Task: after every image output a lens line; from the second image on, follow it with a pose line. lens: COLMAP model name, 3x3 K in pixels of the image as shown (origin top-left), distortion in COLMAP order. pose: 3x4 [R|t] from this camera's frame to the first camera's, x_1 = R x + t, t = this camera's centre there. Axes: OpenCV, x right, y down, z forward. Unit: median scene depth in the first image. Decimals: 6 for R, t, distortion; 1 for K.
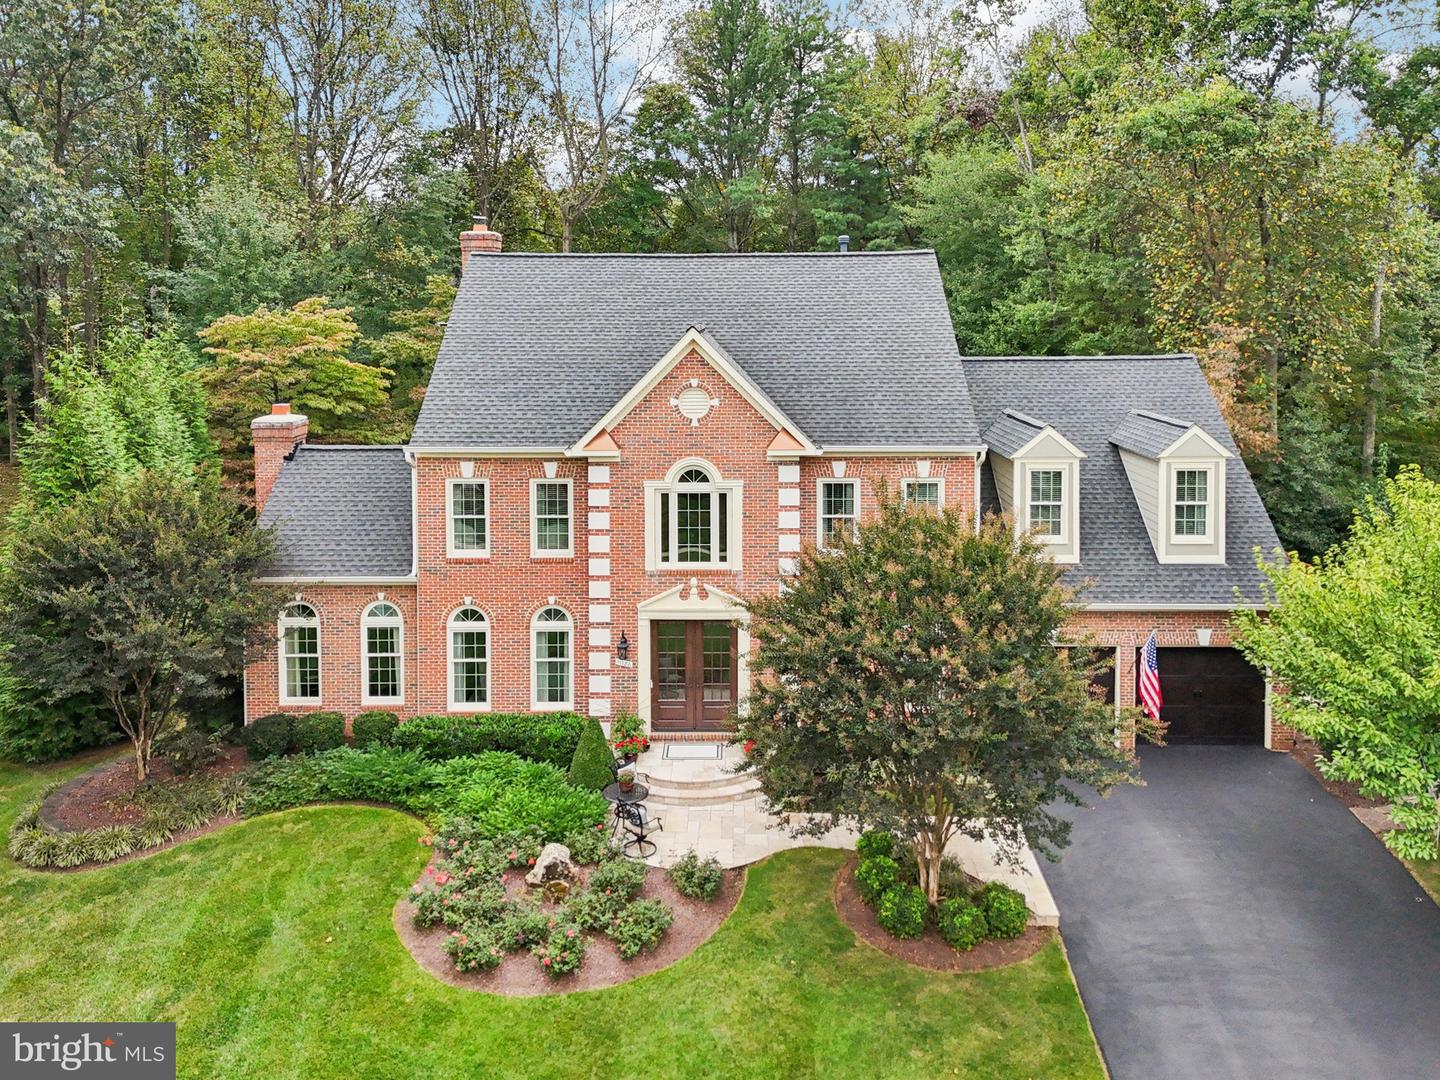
lens RADIAL K [[1010.0, 0, 673.6], [0, 1010.0, 399.8], [0, 0, 1]] dist [0.030505, -0.040572]
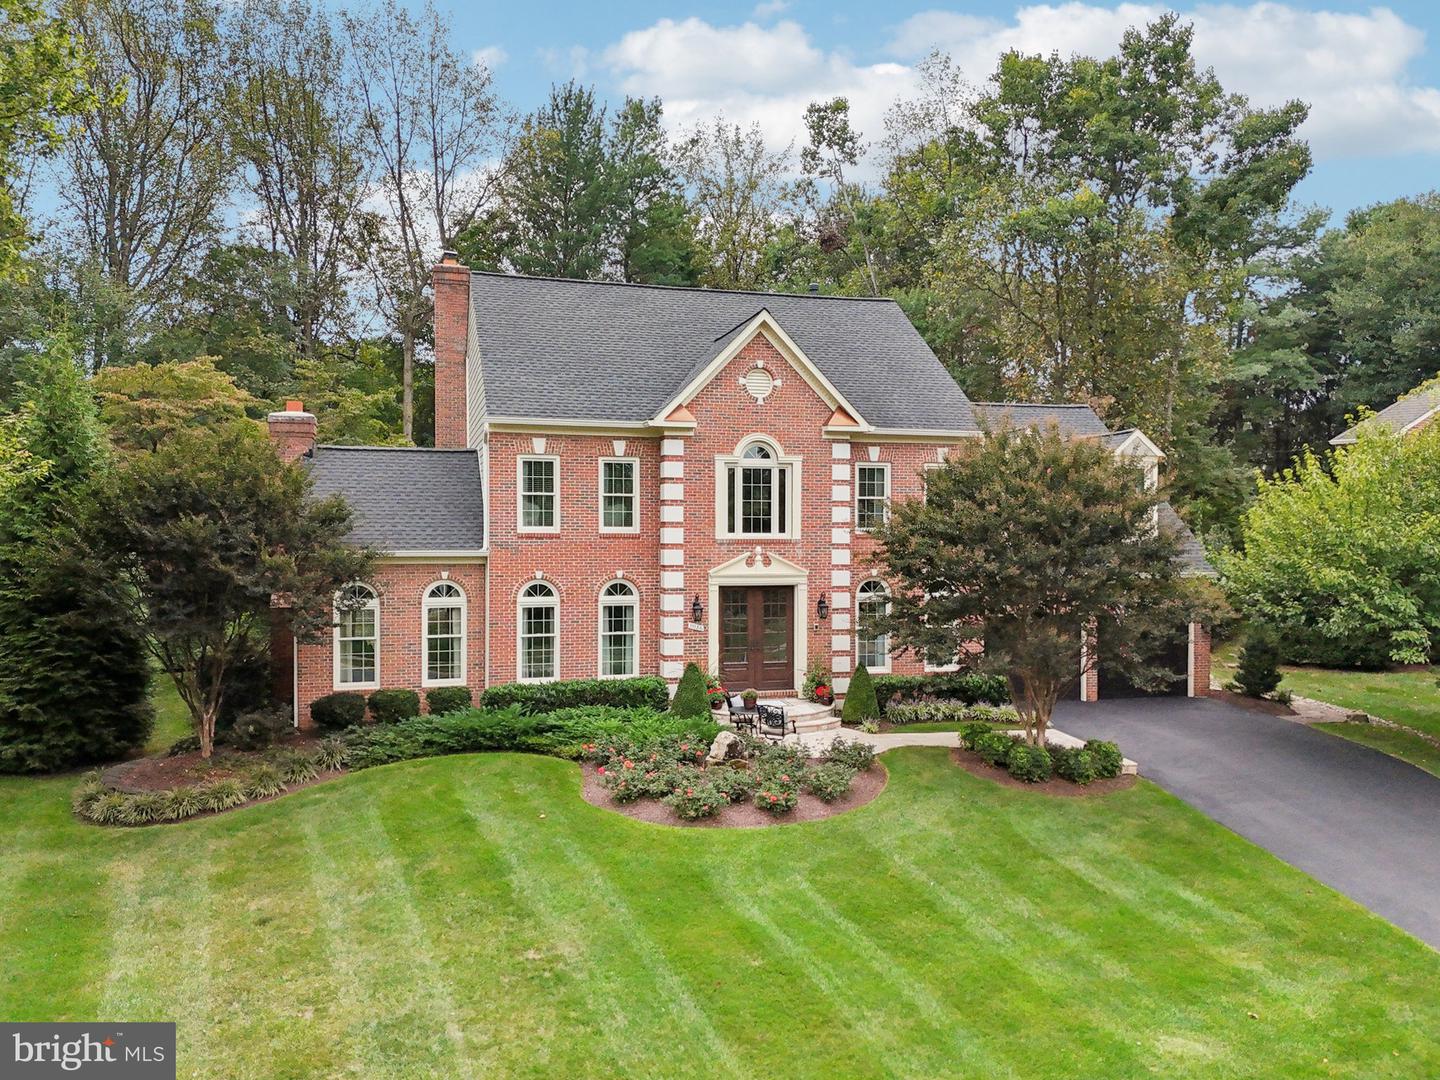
lens RADIAL K [[1005.8, 0, 686.7], [0, 1005.8, 567.2], [0, 0, 1]] dist [0.033068, -0.038419]
pose [[0.966771, -0.004576, 0.255605, -0.327368], [0.007842, 0.999900, -0.011759, 0.209568], [-0.255525, 0.013373, 0.966710, -0.020357]]
